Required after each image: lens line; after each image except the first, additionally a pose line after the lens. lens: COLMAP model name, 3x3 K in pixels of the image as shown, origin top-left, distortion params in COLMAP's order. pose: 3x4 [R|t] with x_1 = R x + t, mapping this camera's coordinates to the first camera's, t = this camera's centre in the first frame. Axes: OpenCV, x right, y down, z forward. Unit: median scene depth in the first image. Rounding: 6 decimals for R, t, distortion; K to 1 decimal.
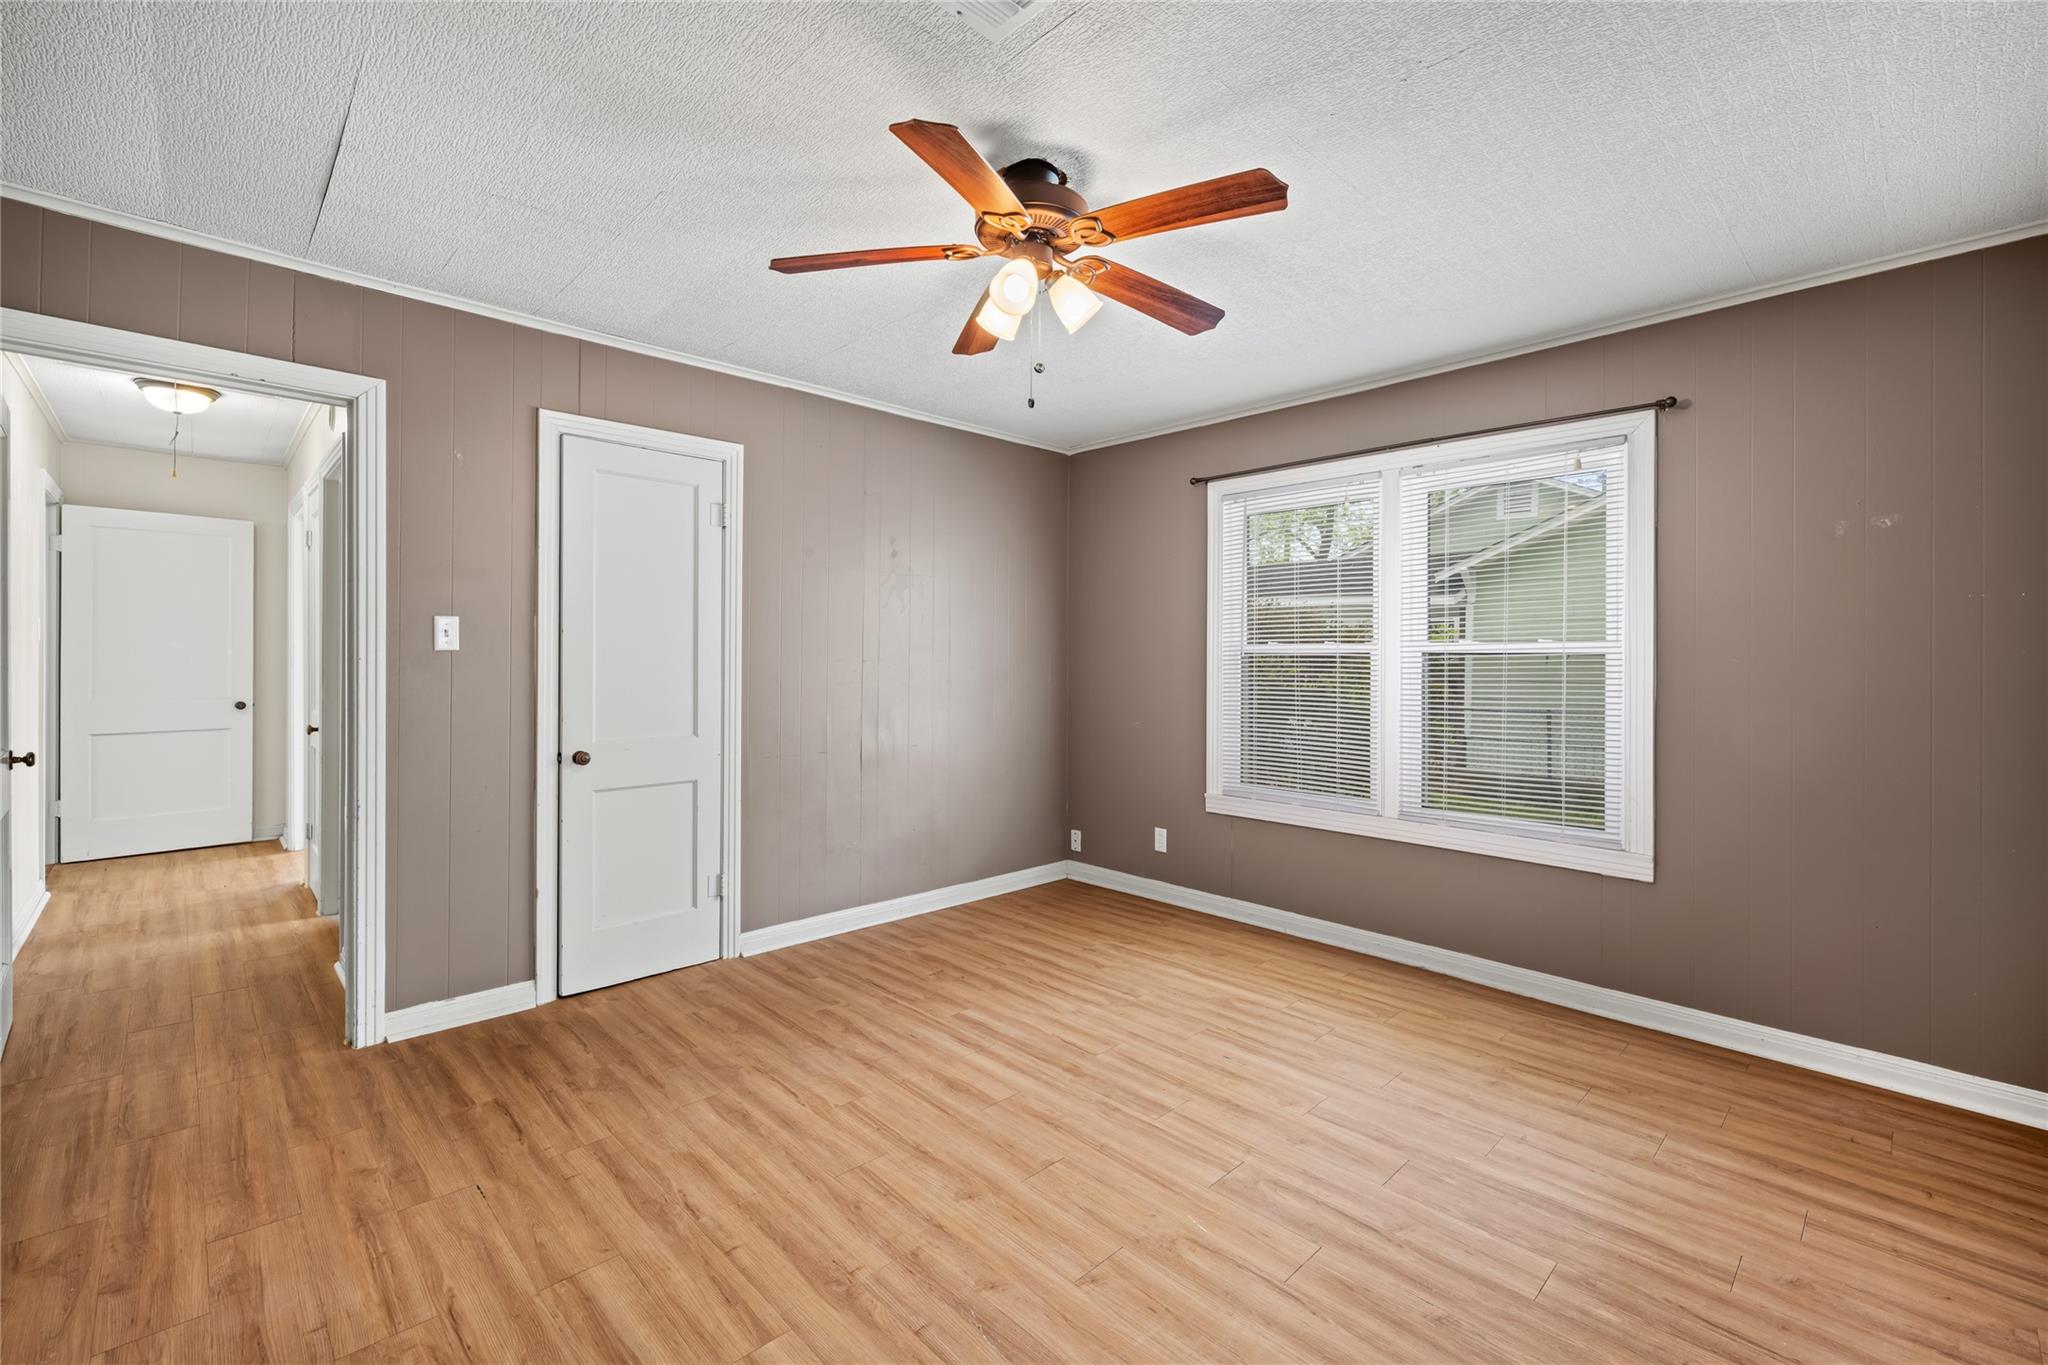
lens RADIAL K [[874.6, 0, 1031.3], [0, 874.6, 665.2], [0, 0, 1]] dist [-0.000964, -0.000085]
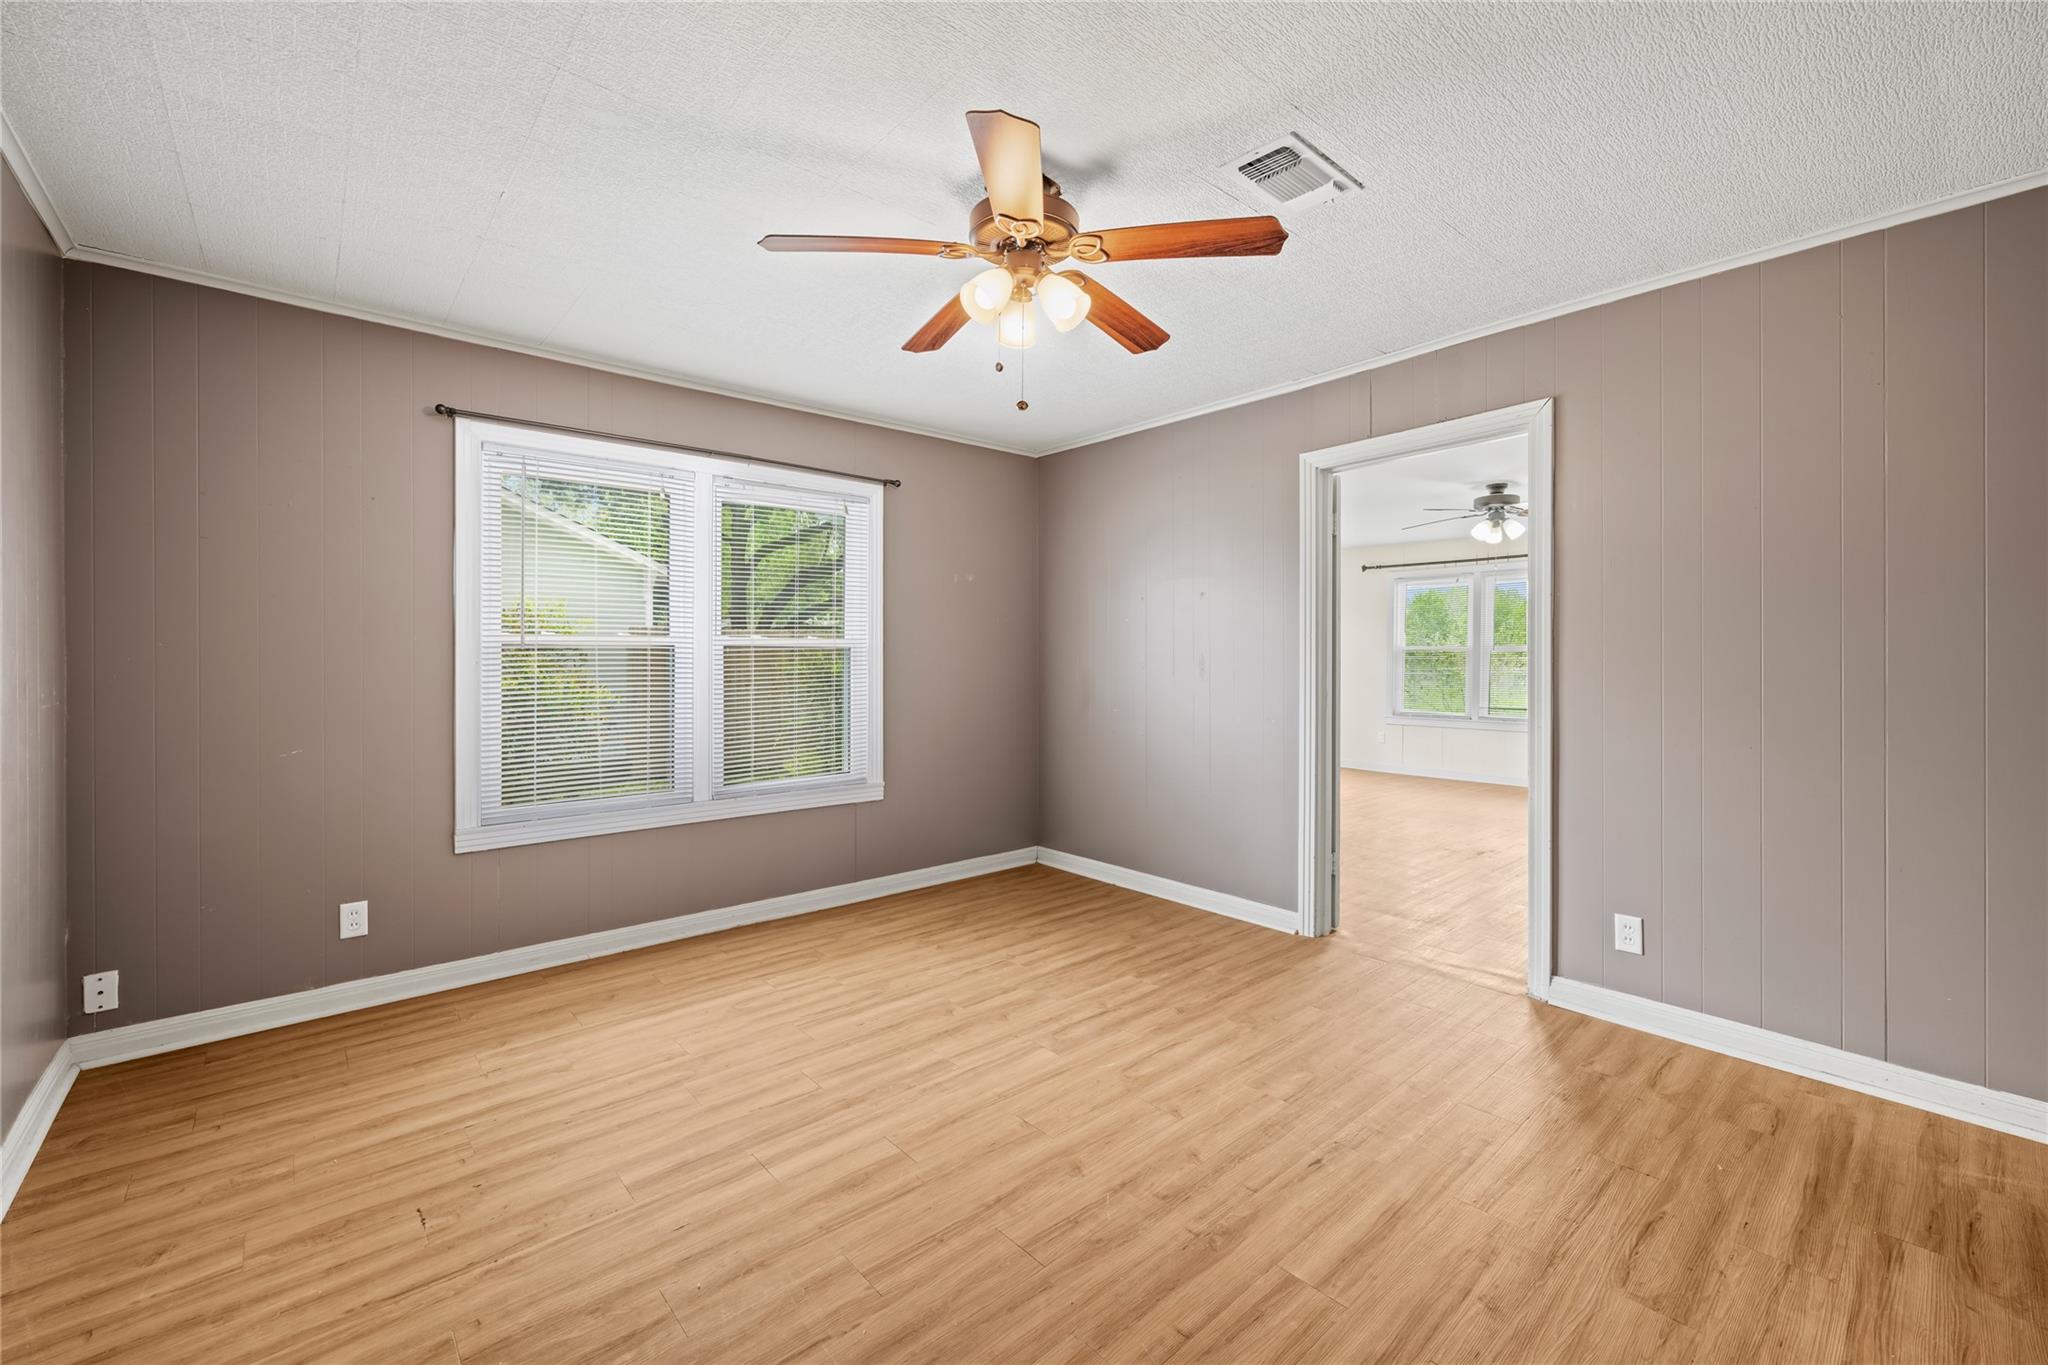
lens RADIAL K [[838.4, 0, 1031.2], [0, 838.4, 668.5], [0, 0, 1]] dist [-0.002040, -0.000007]
pose [[0.045116, -0.023764, 0.998699, -0.734639], [0.006874, 0.999701, 0.023478, -0.009360], [-0.998958, 0.005806, 0.045266, 0.697849]]
